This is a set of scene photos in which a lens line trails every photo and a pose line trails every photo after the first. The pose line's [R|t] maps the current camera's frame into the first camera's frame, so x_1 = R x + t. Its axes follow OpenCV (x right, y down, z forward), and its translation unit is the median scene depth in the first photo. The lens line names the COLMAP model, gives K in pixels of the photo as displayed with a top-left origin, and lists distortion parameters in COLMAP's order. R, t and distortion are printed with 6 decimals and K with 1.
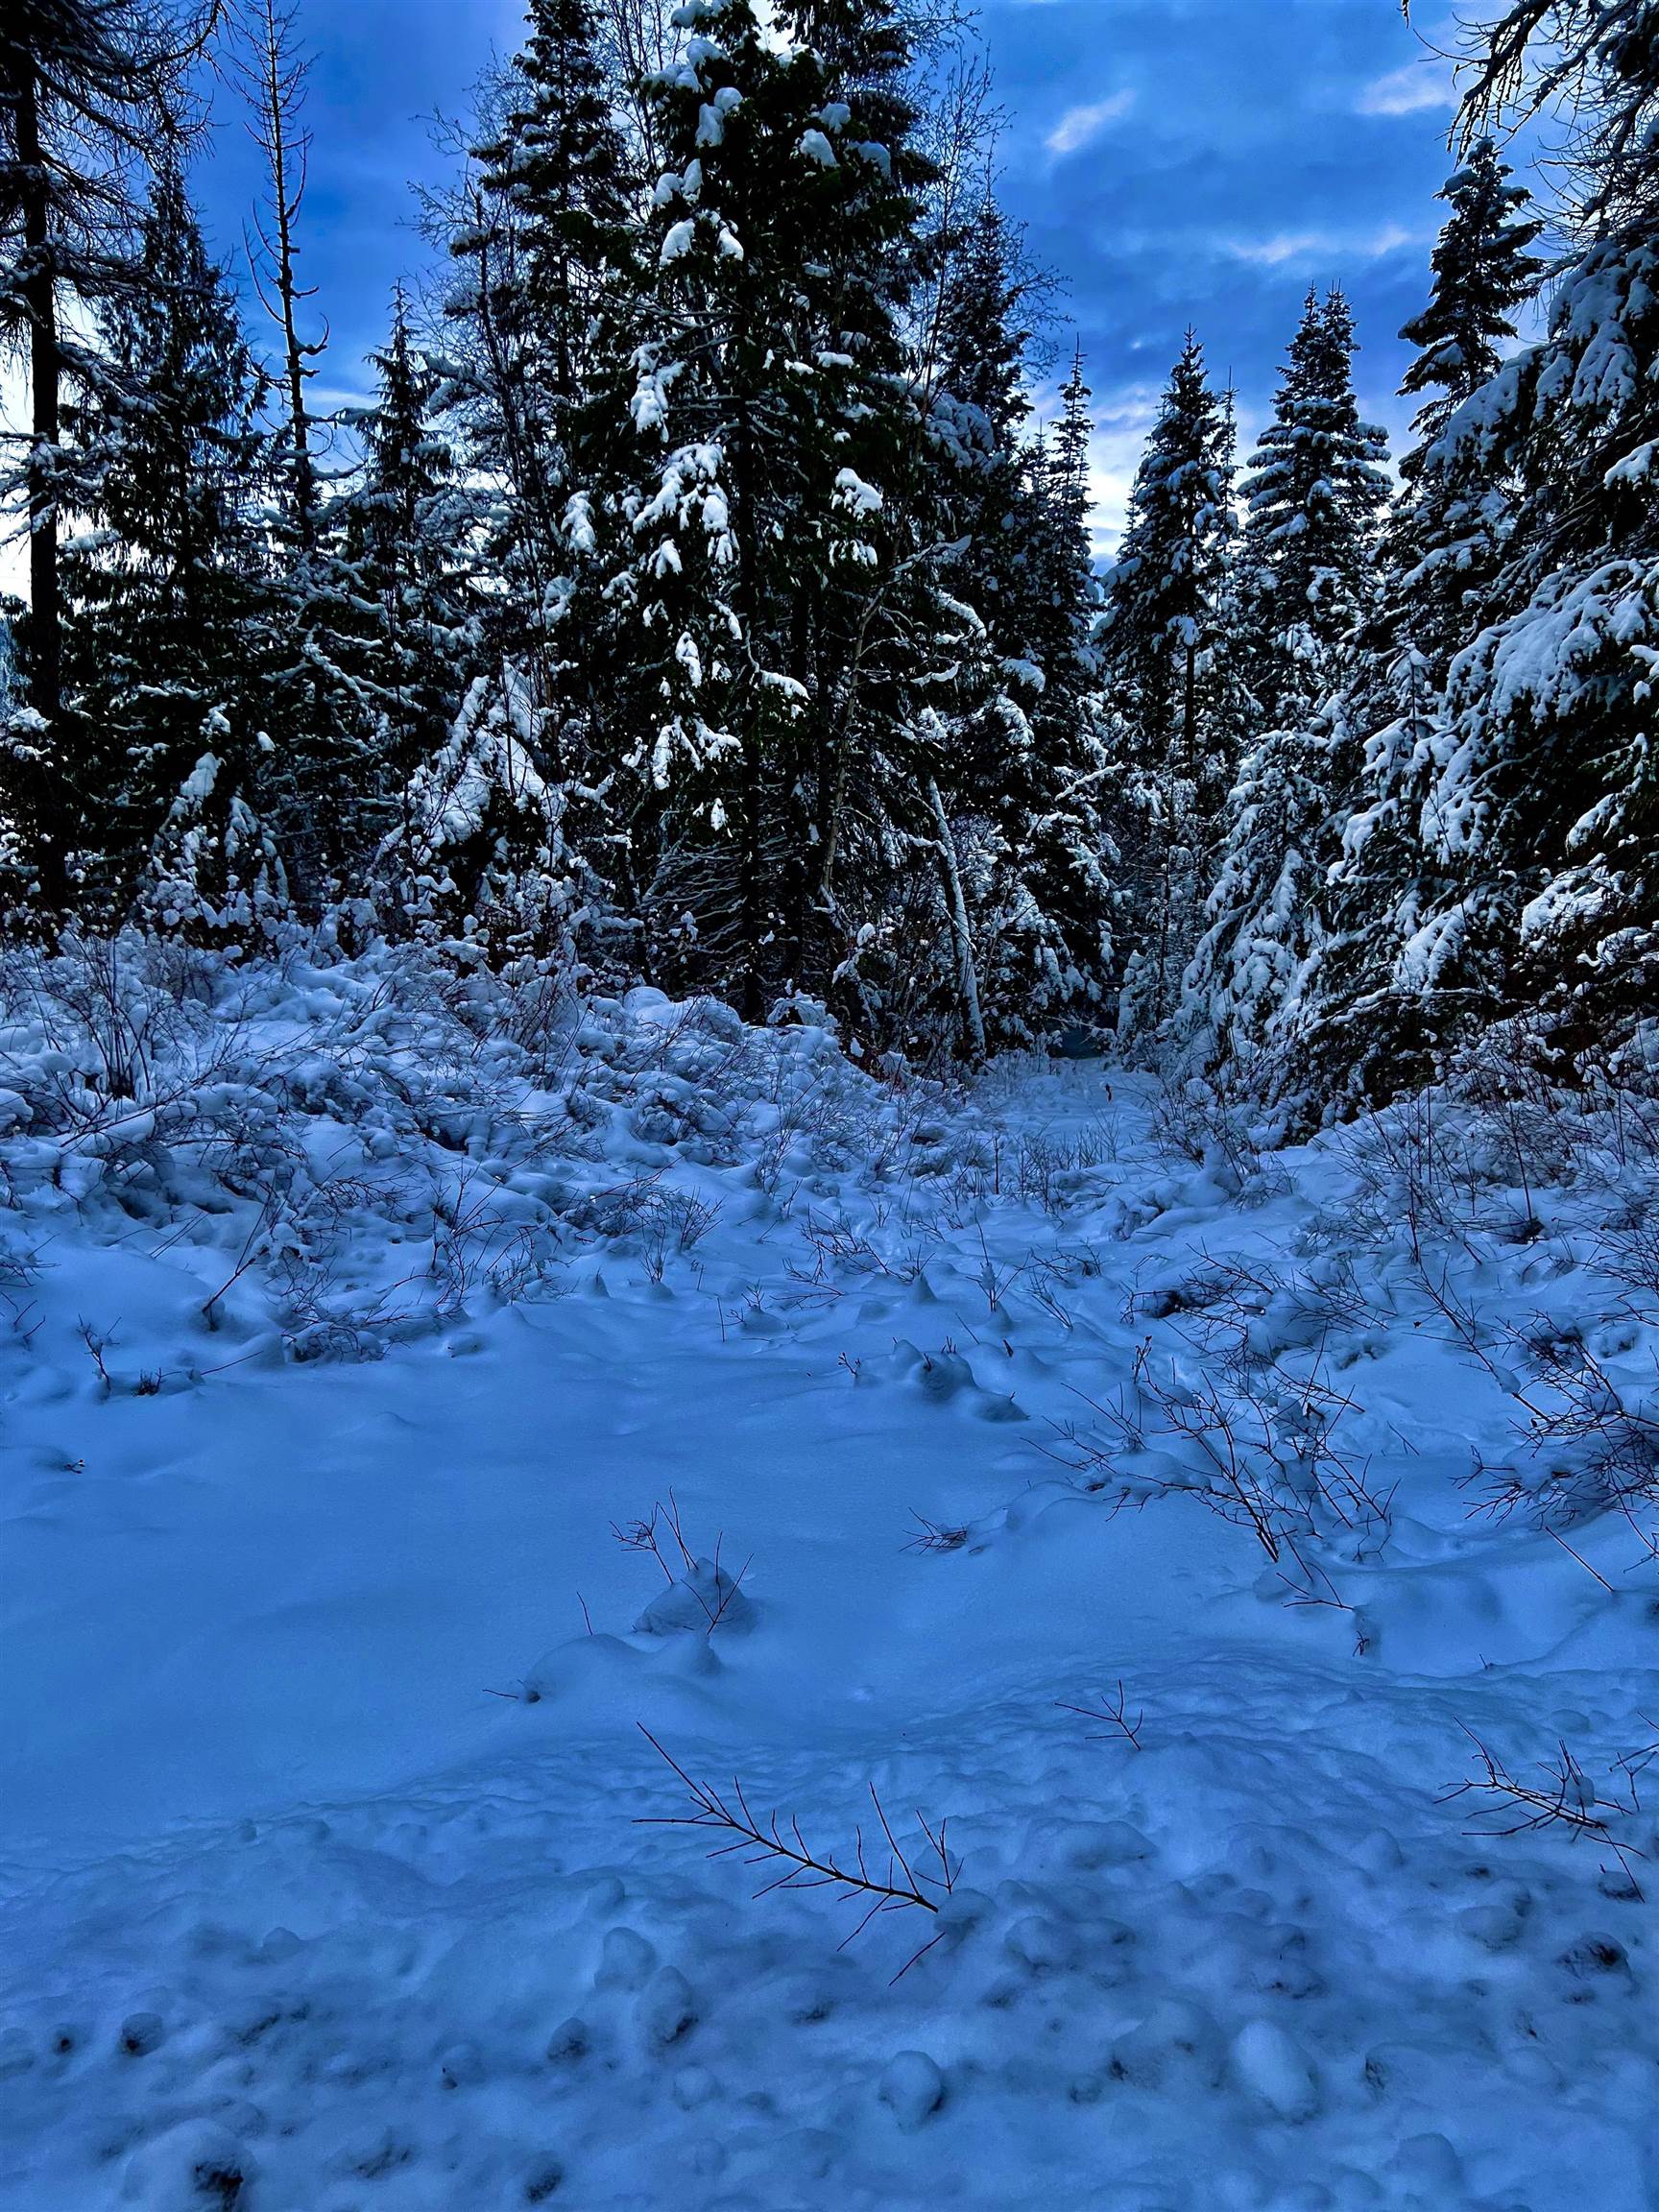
lens RADIAL K [[1657.3, 0, 821.0], [0, 1657.3, 1103.4], [0, 0, 1]] dist [0.063210, -0.064817]
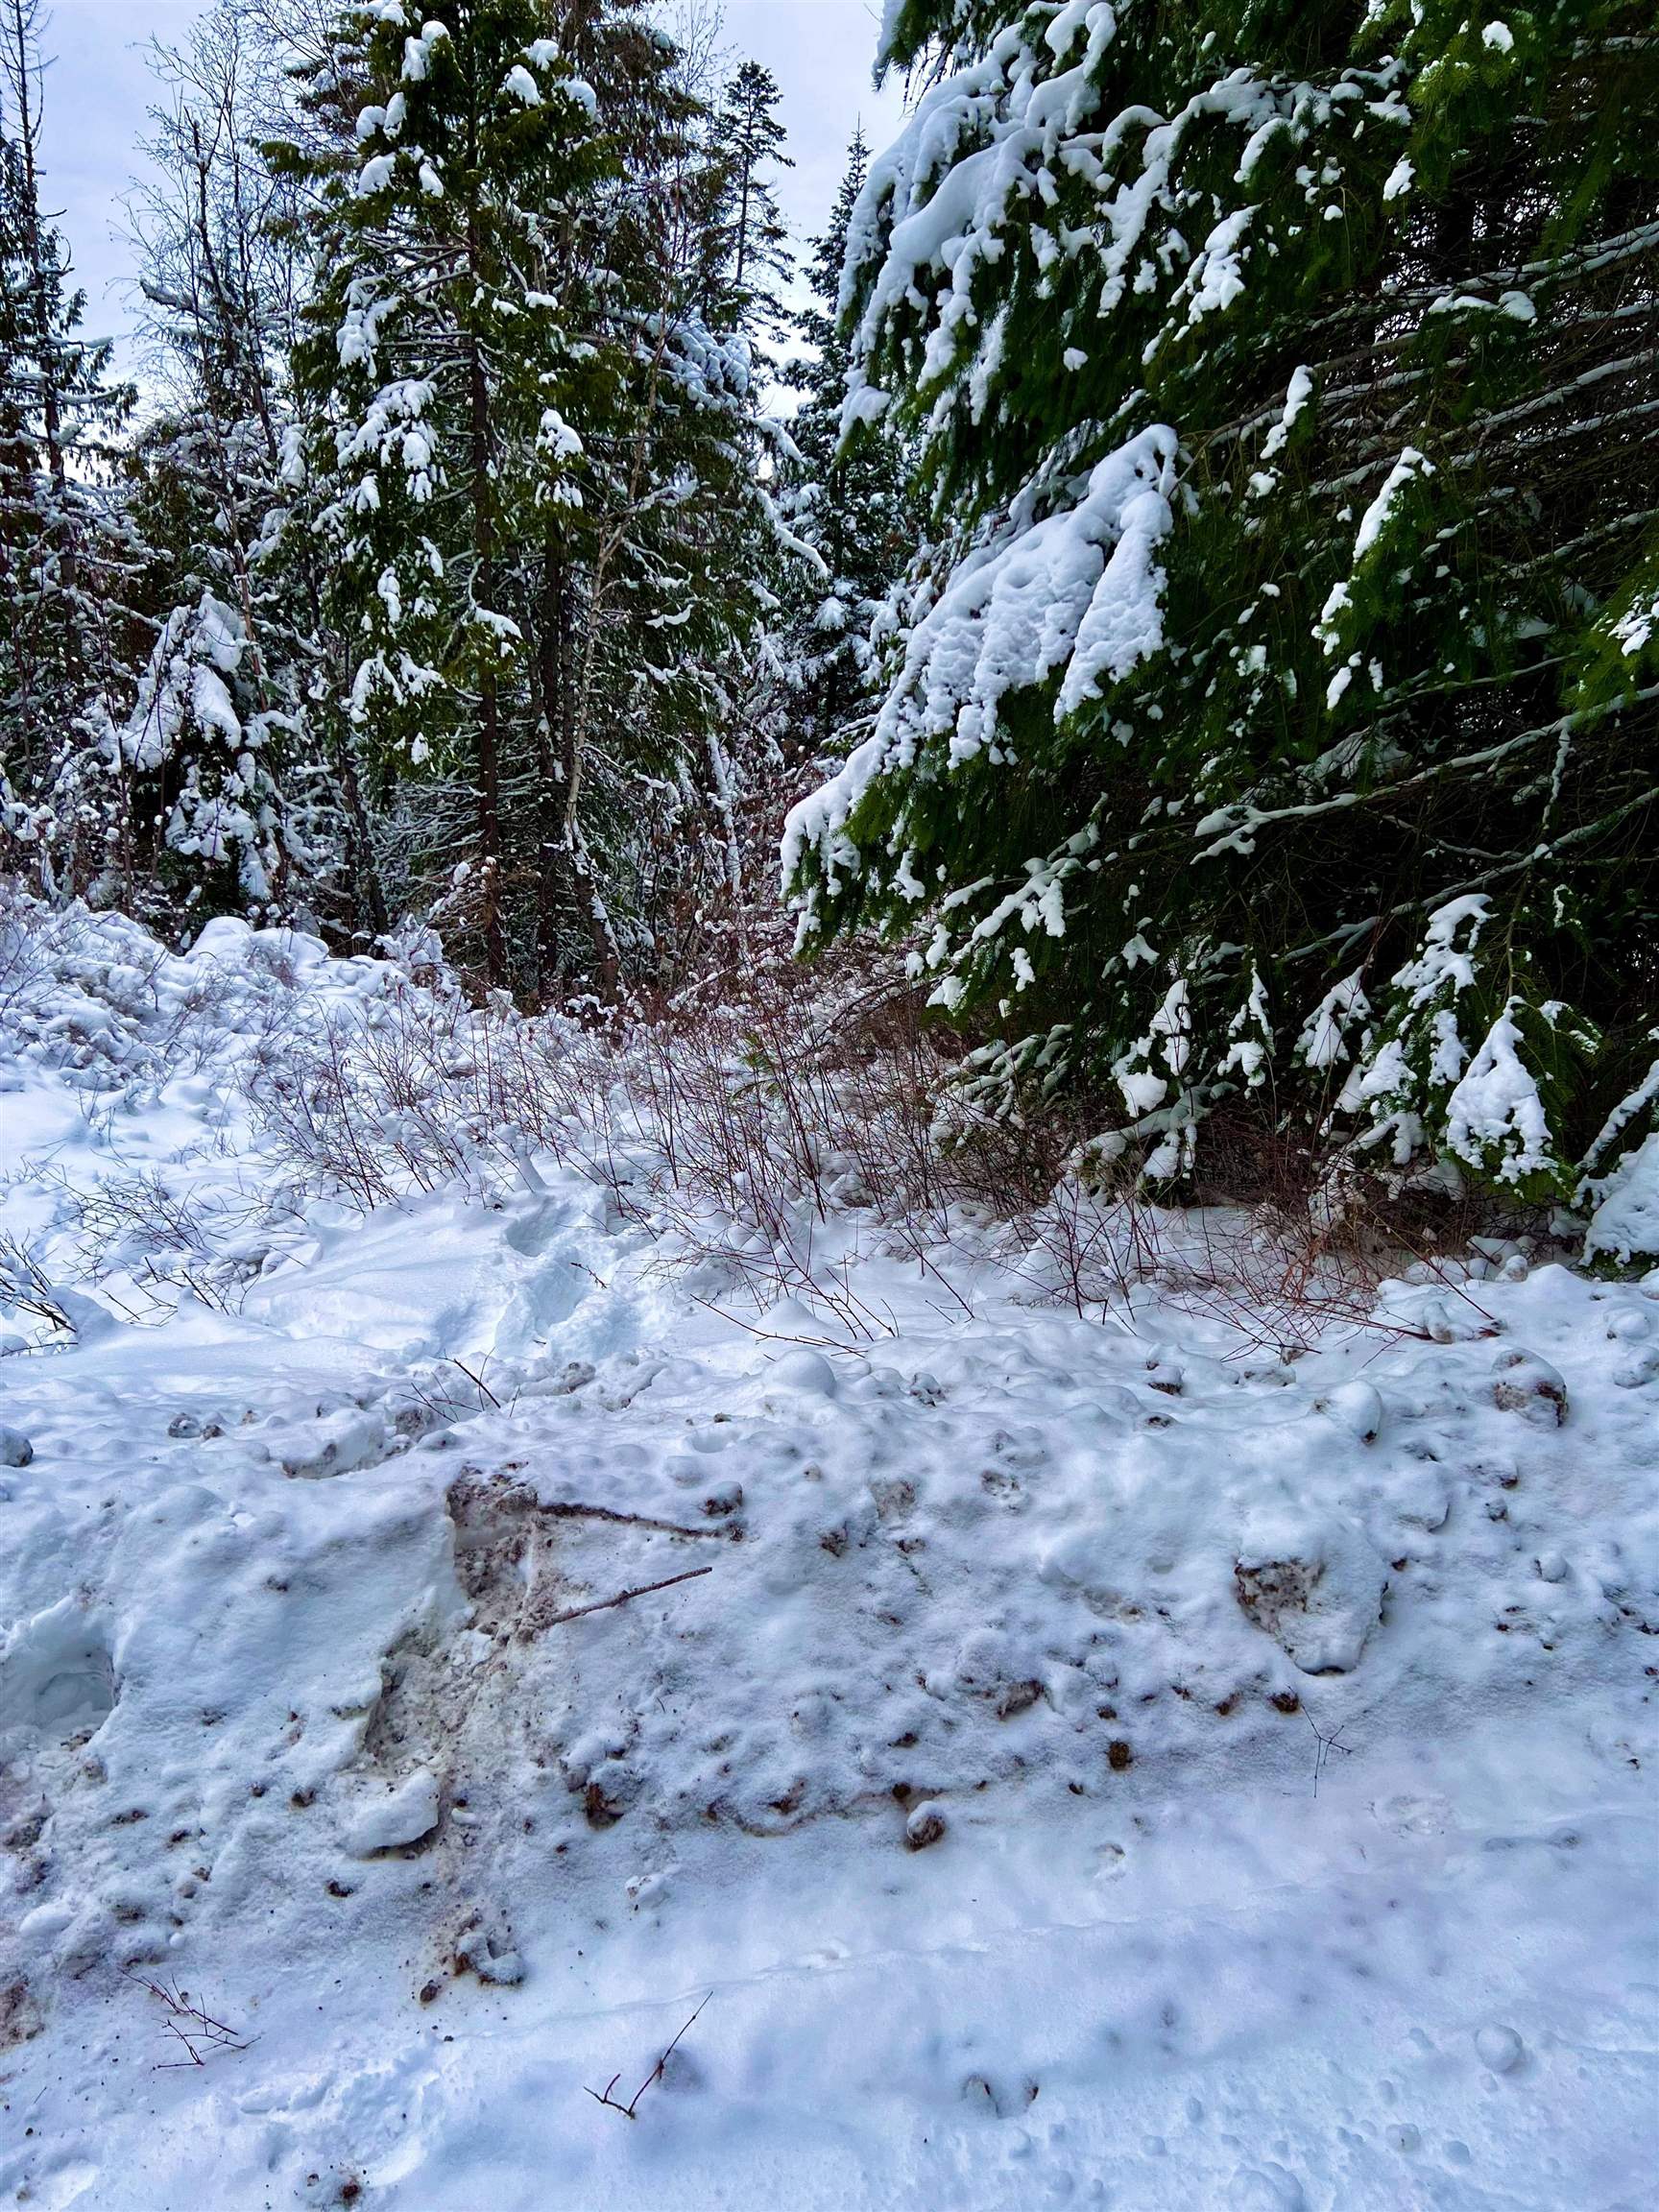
lens RADIAL K [[1657.3, 0, 829.9], [0, 1657.3, 1107.0], [0, 0, 1]] dist [0.063210, -0.064817]
pose [[0.999219, 0.035604, -0.017131, 0.216595], [-0.034816, 0.998411, 0.044305, -0.009221], [0.018681, -0.043674, 0.998871, -0.028149]]
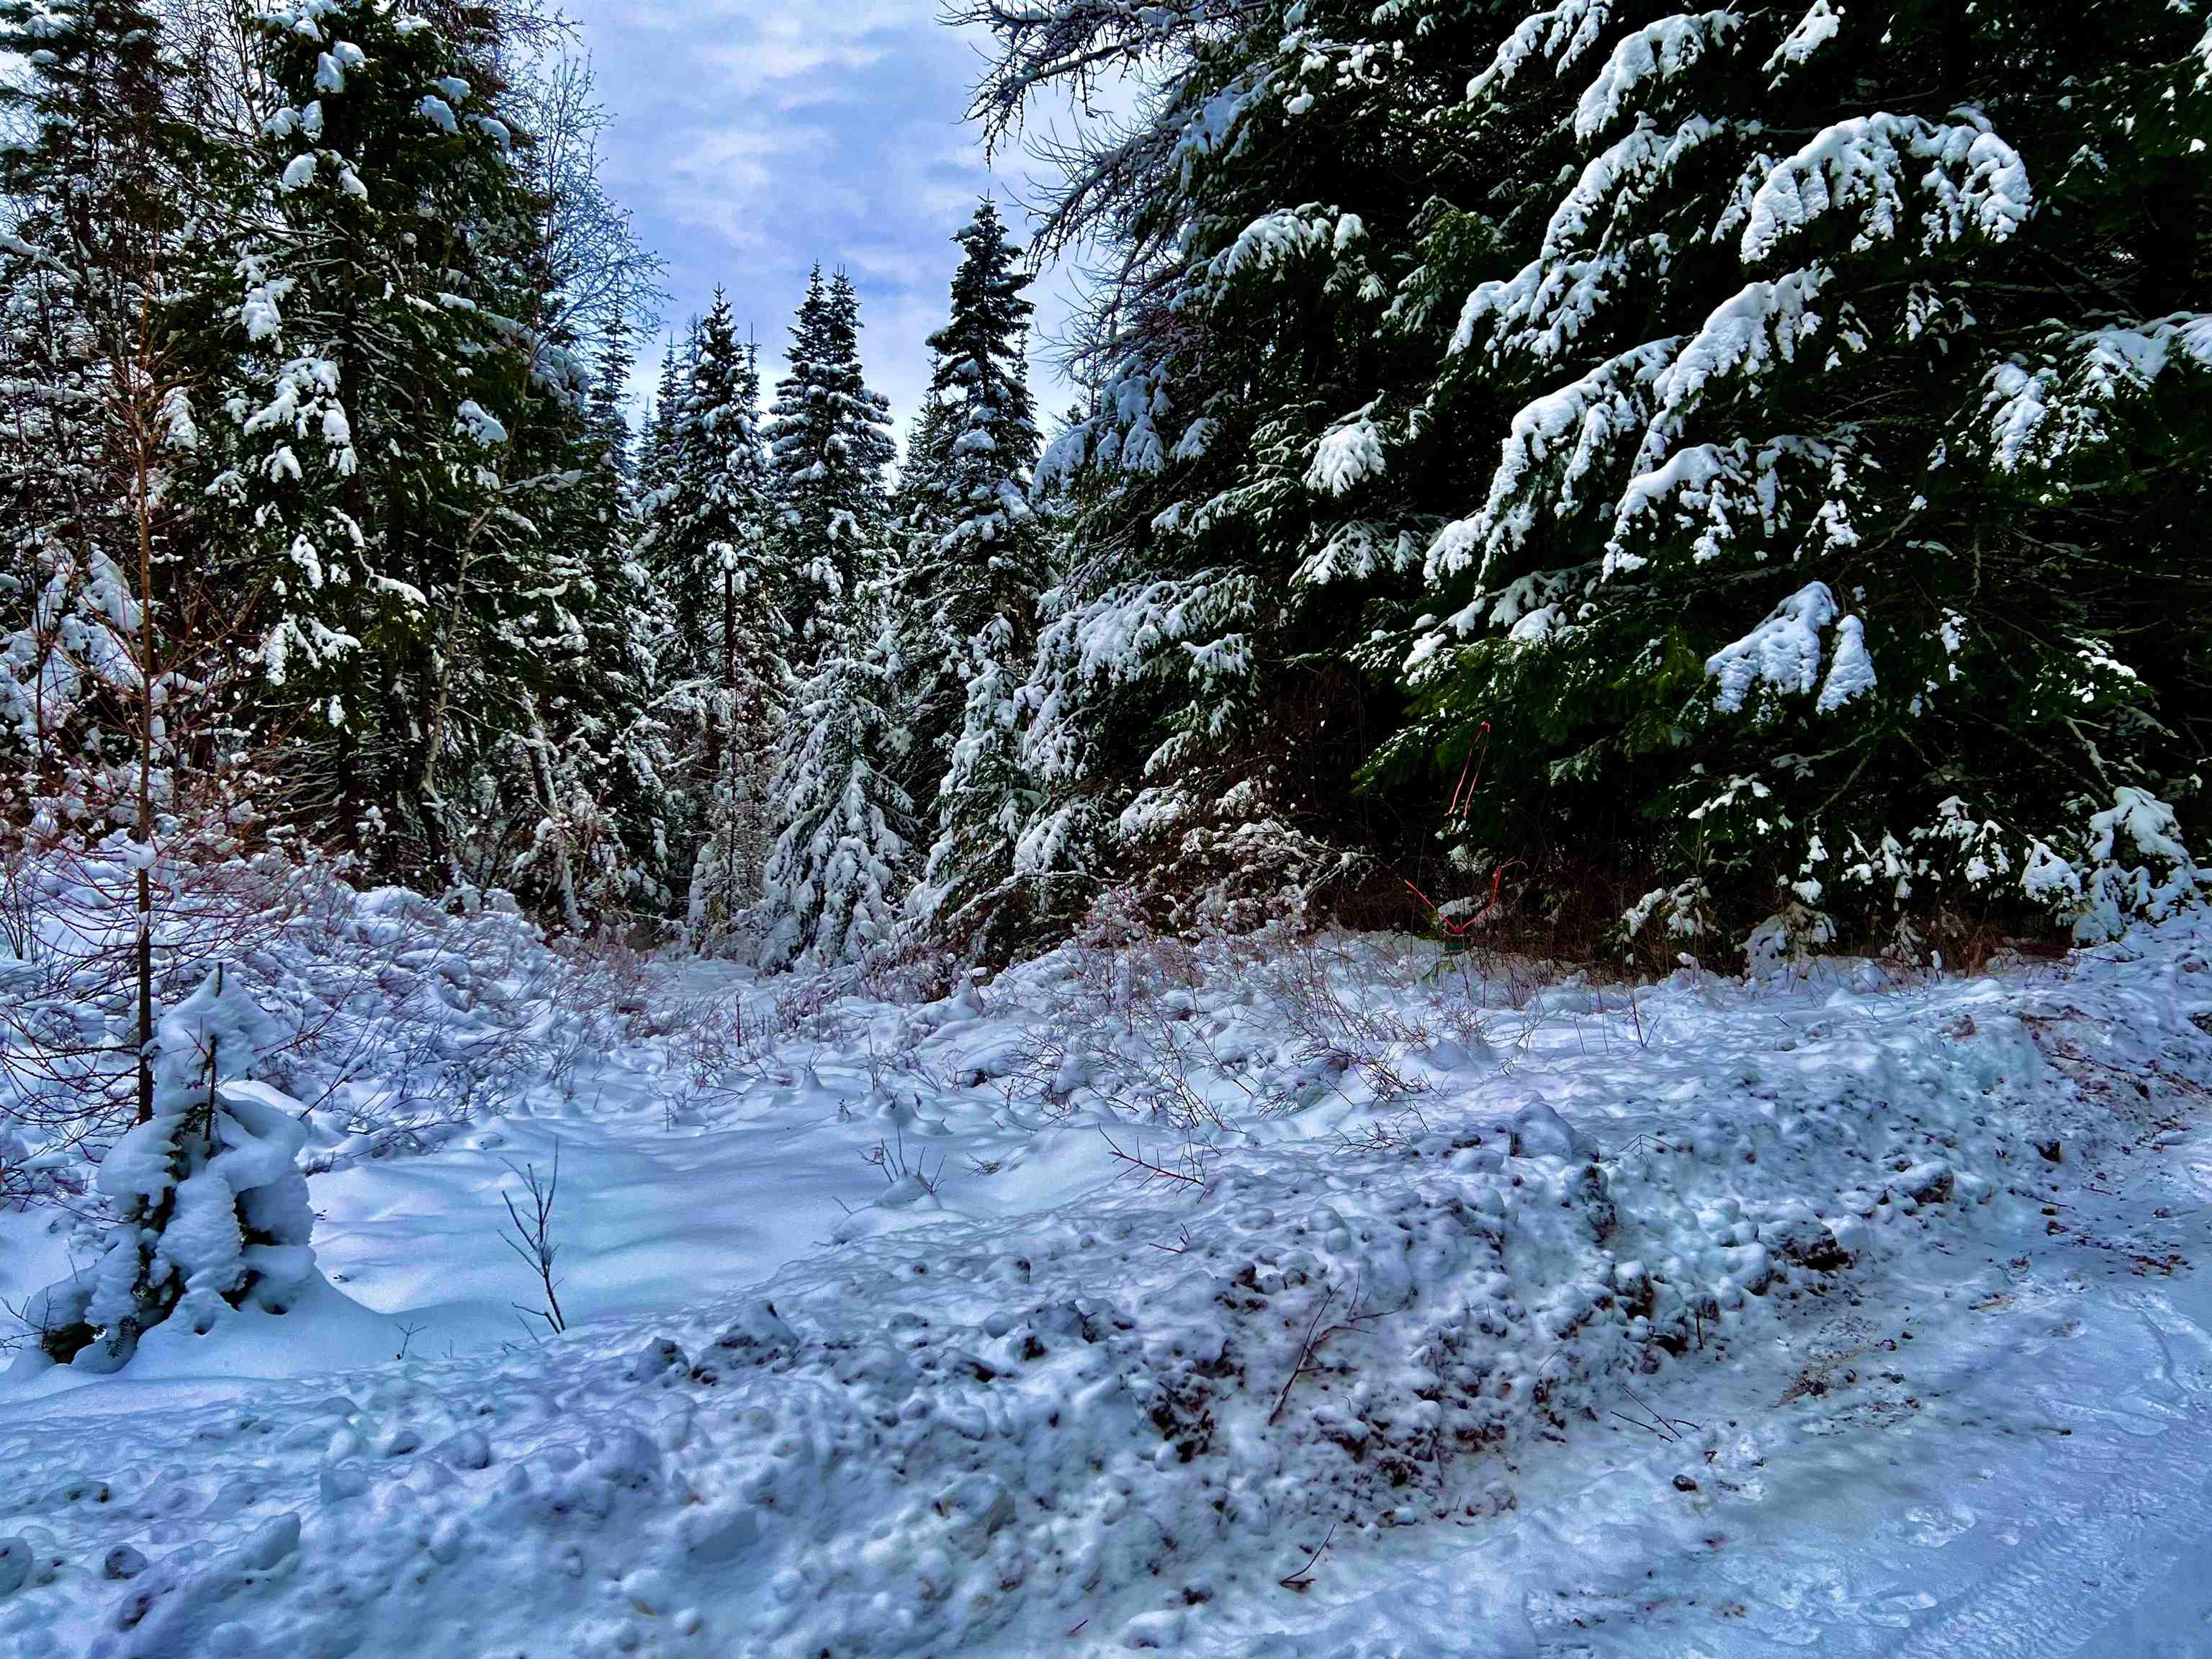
lens RADIAL K [[1657.3, 0, 1110.2], [0, 1657.3, 841.0], [0, 0, 1]] dist [0.063210, -0.064817]
pose [[0.890022, 0.002606, 0.455910, -0.108610], [0.041635, 0.995341, -0.086970, 0.013471], [-0.454012, 0.096387, 0.885767, -0.115937]]
